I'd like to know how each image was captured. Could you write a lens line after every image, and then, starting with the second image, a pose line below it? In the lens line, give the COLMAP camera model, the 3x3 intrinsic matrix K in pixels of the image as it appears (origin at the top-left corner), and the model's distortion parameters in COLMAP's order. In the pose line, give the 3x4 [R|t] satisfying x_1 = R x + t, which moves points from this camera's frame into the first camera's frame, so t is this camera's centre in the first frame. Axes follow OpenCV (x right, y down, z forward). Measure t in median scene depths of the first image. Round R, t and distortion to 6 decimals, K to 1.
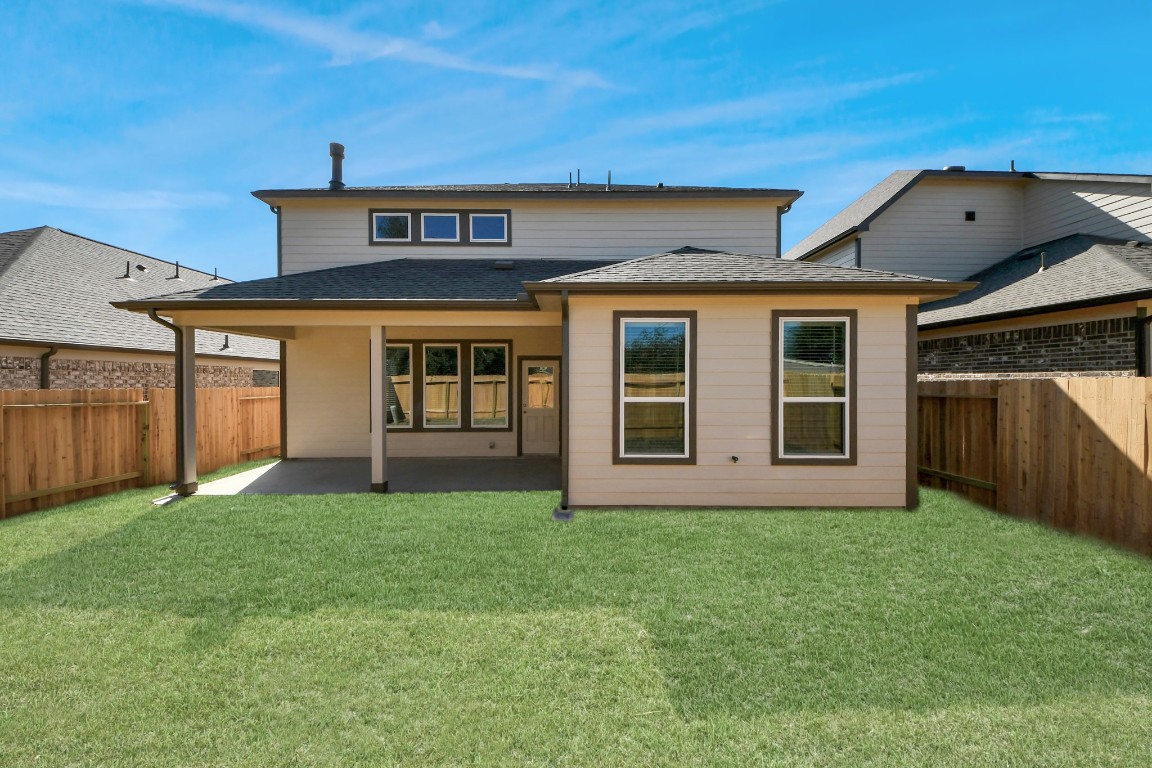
lens RADIAL K [[416.1, 0, 571.6], [0, 416.1, 384.4], [0, 0, 1]] dist [0.045429, -0.028455]
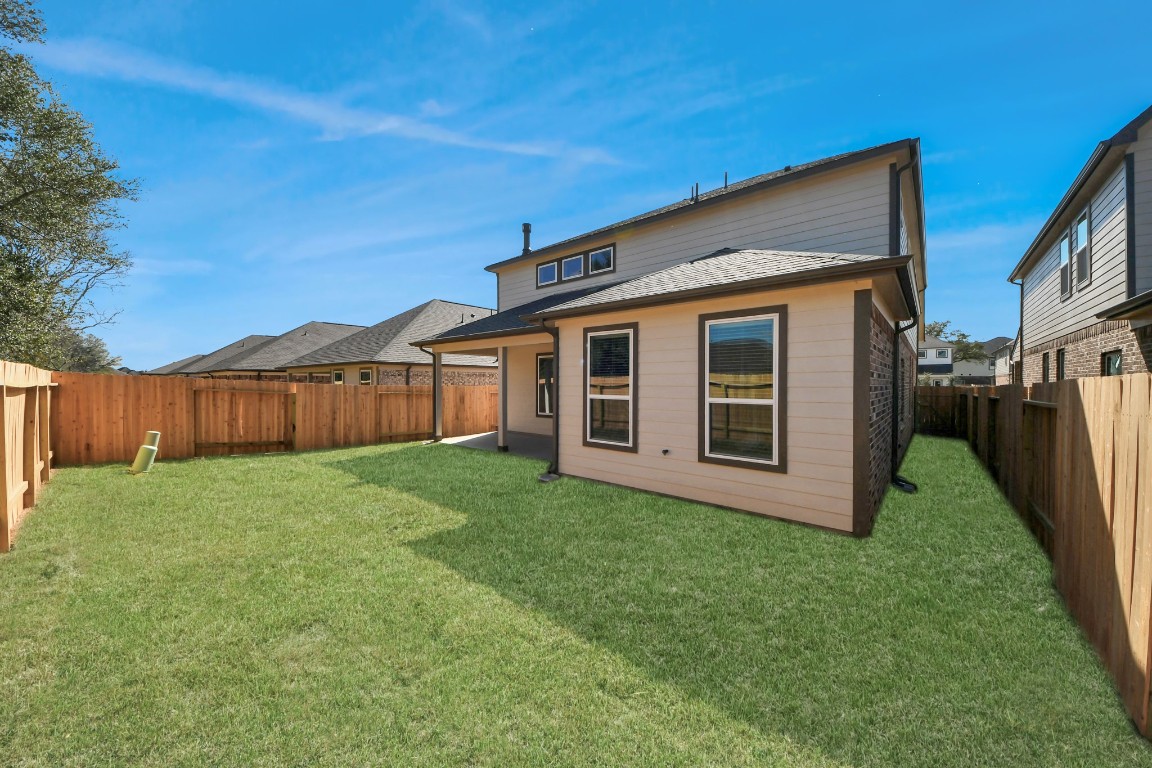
lens RADIAL K [[416.1, 0, 571.6], [0, 416.1, 384.4], [0, 0, 1]] dist [0.045429, -0.028455]
pose [[0.744077, 0.004746, -0.668077, 0.806129], [-0.005543, 0.999984, 0.000930, -0.001280], [0.668071, 0.003012, 0.744092, 0.004745]]
